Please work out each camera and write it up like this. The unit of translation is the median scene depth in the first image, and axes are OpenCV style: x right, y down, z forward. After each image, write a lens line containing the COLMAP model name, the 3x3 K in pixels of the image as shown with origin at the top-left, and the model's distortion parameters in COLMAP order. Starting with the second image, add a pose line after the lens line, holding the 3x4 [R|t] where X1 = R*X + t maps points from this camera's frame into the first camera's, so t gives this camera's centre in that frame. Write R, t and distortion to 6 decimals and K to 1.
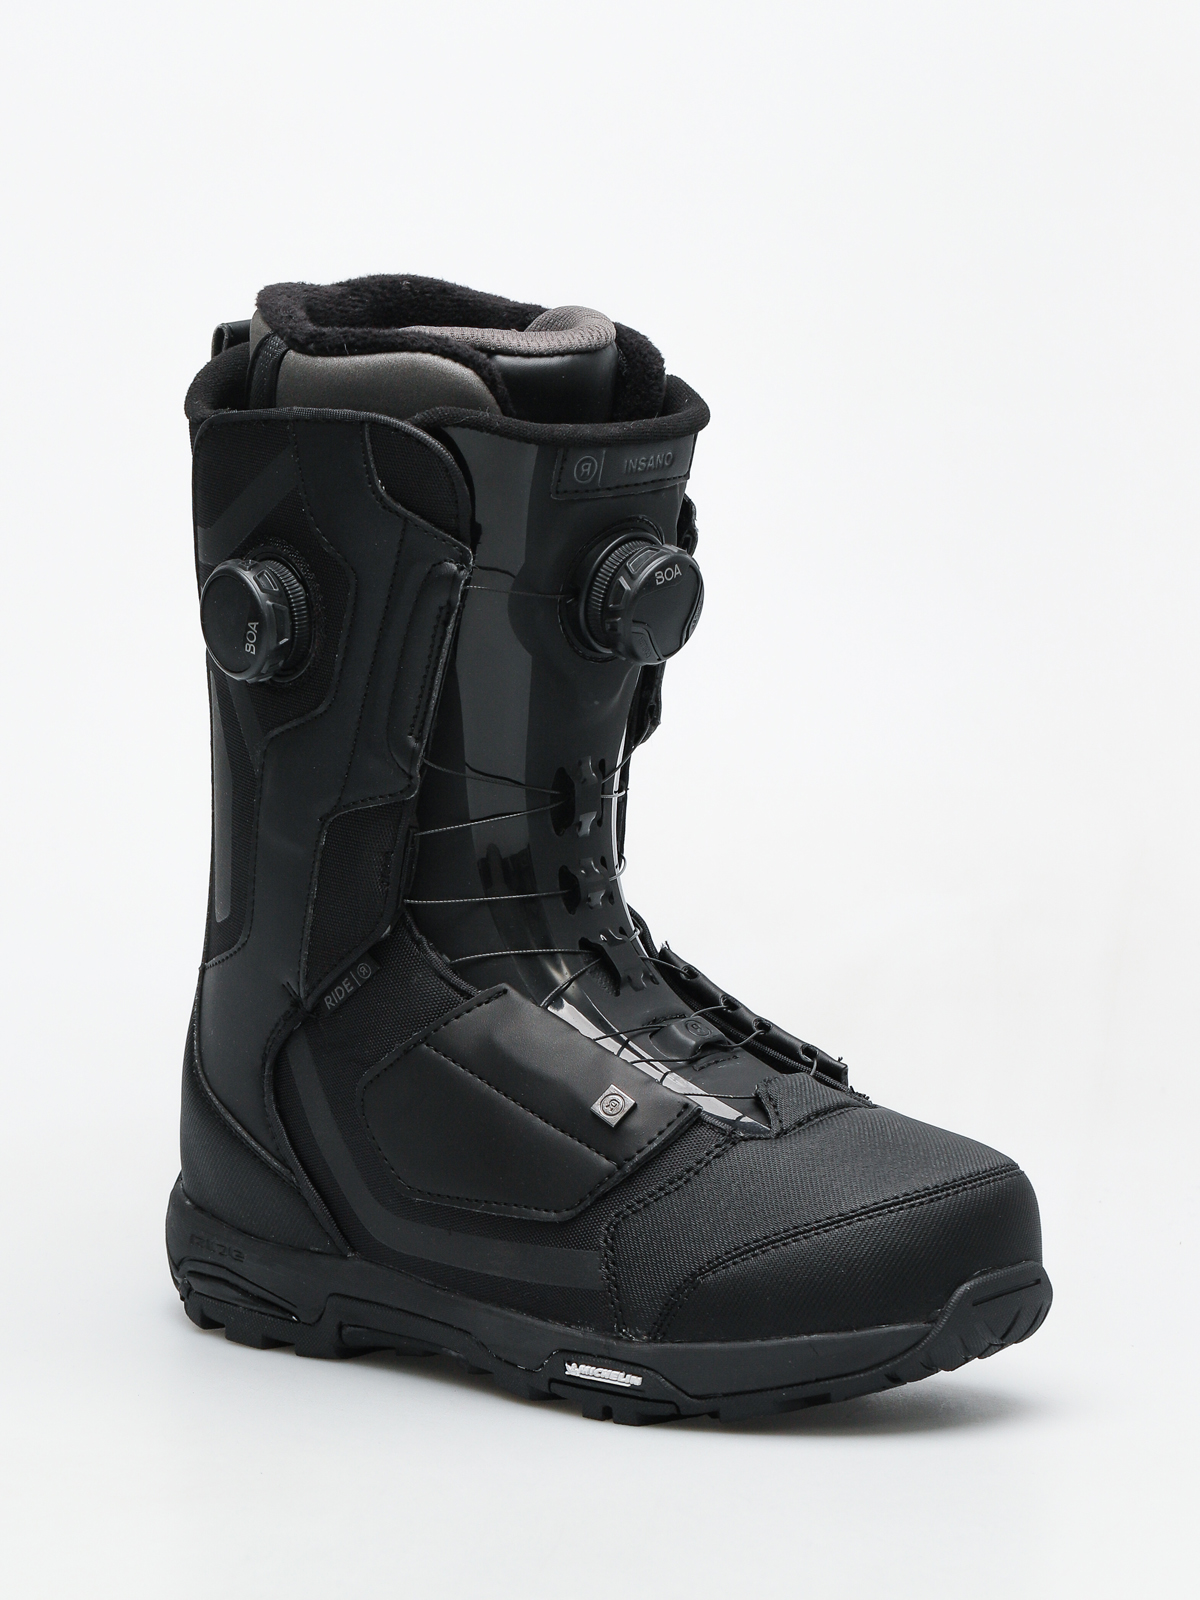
lens RADIAL K [[4517.3, 0, 600.0], [0, 4517.3, 800.0], [0, 0, 1]] dist [-0.305003, 0.104883]
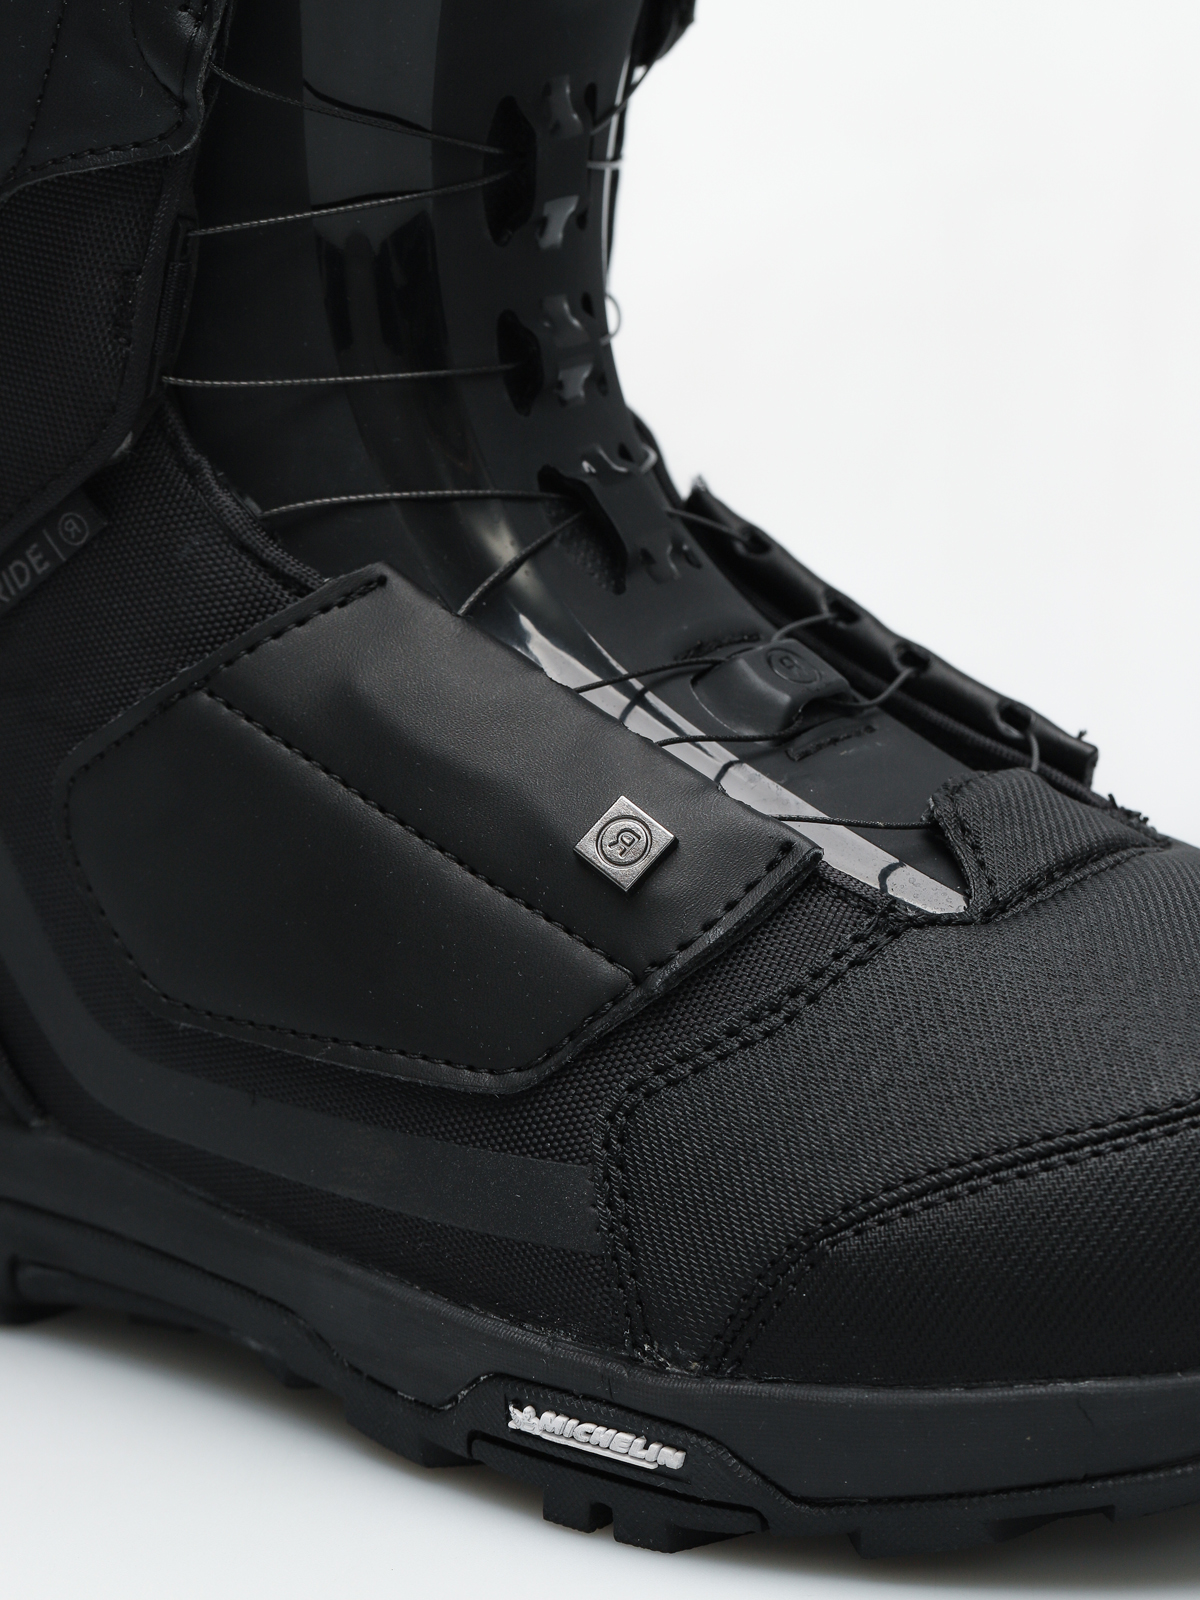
lens RADIAL K [[4482.1, 0, 600.0], [0, 4482.1, 800.0], [0, 0, 1]] dist [-0.056637, -0.134447]
pose [[0.997375, 0.014833, 0.070875, -0.031029], [-0.022790, 0.993354, 0.112818, 0.012586], [-0.068731, -0.114137, 0.991085, 0.545863]]
